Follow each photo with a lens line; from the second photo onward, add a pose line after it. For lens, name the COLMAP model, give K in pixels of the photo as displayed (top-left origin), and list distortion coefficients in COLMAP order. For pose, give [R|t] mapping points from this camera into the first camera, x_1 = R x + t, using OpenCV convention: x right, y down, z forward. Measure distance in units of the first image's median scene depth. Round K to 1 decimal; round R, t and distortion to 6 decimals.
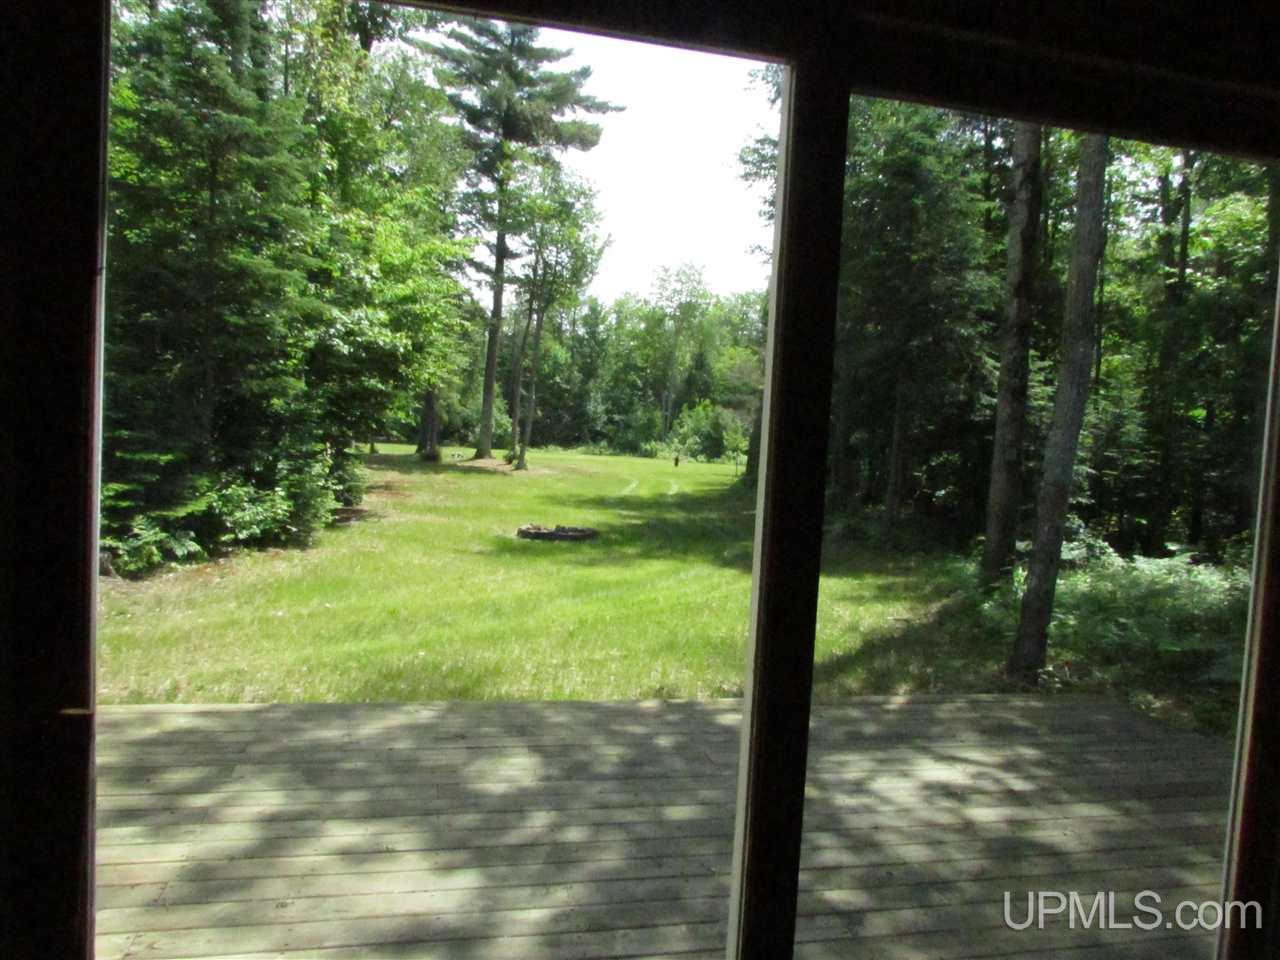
lens RADIAL K [[915.2, 0, 640.0], [0, 915.2, 480.0], [0, 0, 1]] dist [-0.014935, 0.000509]
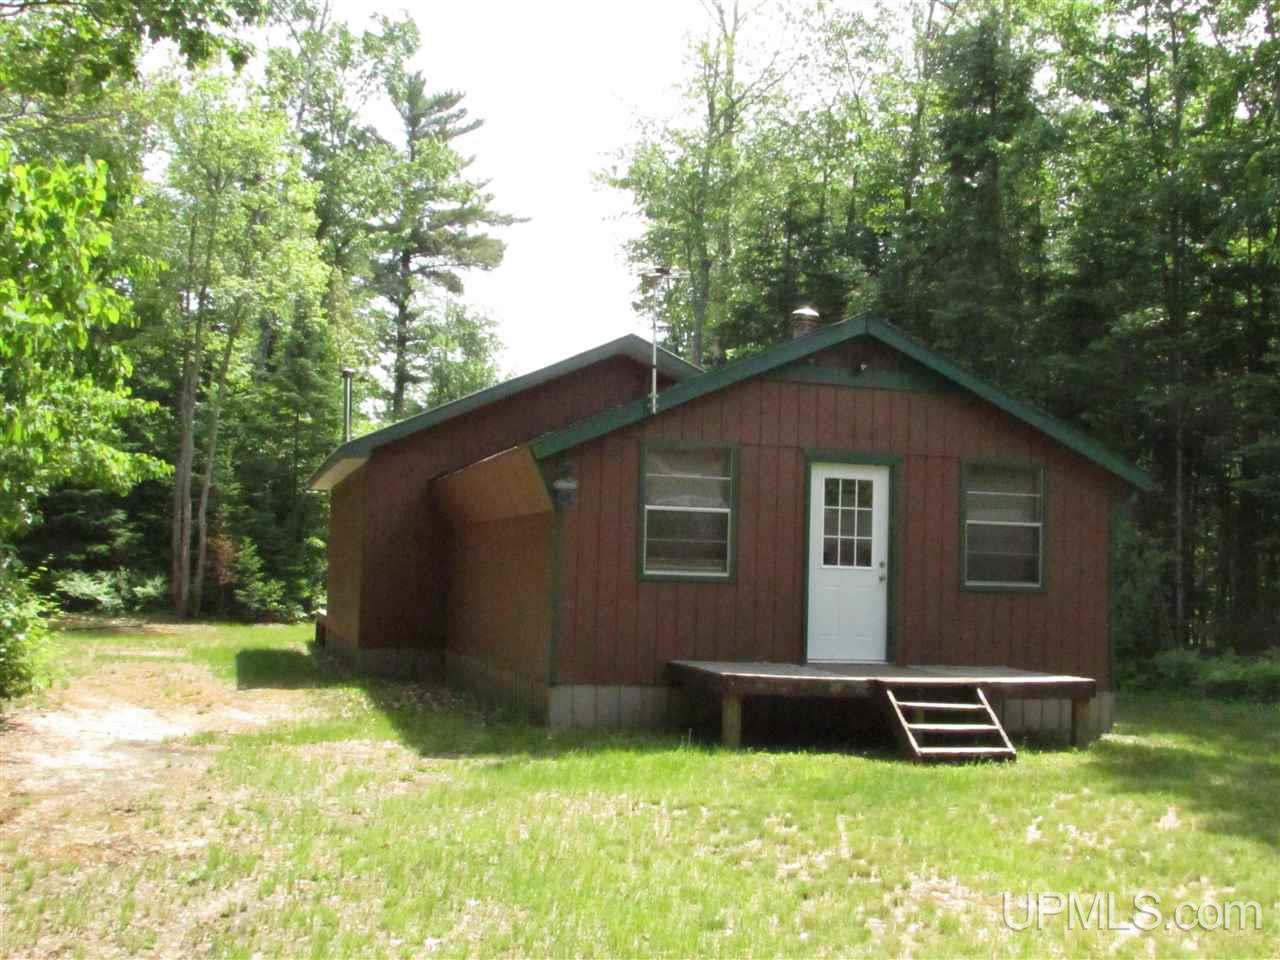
lens RADIAL K [[1623.3, 0, 640.0], [0, 1623.3, 480.0], [0, 0, 1]] dist [-0.001019, -0.000946]
pose [[0.999454, -0.027045, 0.018999, 0.058865], [0.029029, 0.993129, -0.113369, 0.052778], [-0.015802, 0.113859, 0.993371, -0.648835]]
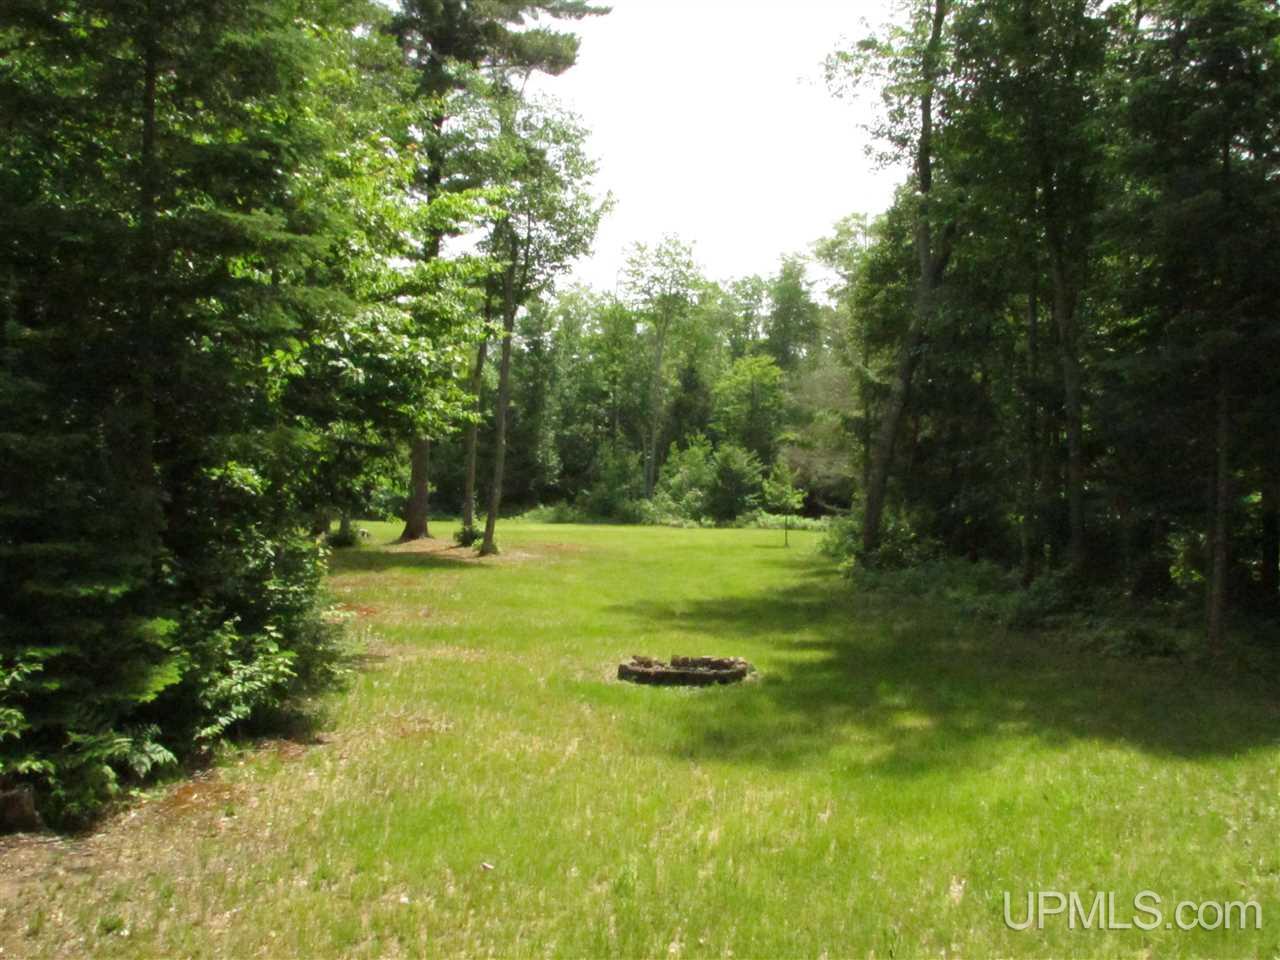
lens RADIAL K [[1333.8, 0, 640.0], [0, 1333.8, 480.0], [0, 0, 1]] dist [-0.045375, 0.005956]
pose [[0.998599, -0.039026, 0.035742, -0.044199], [0.040950, 0.997658, -0.054787, -0.006068], [-0.033520, 0.056174, 0.997858, 0.040616]]
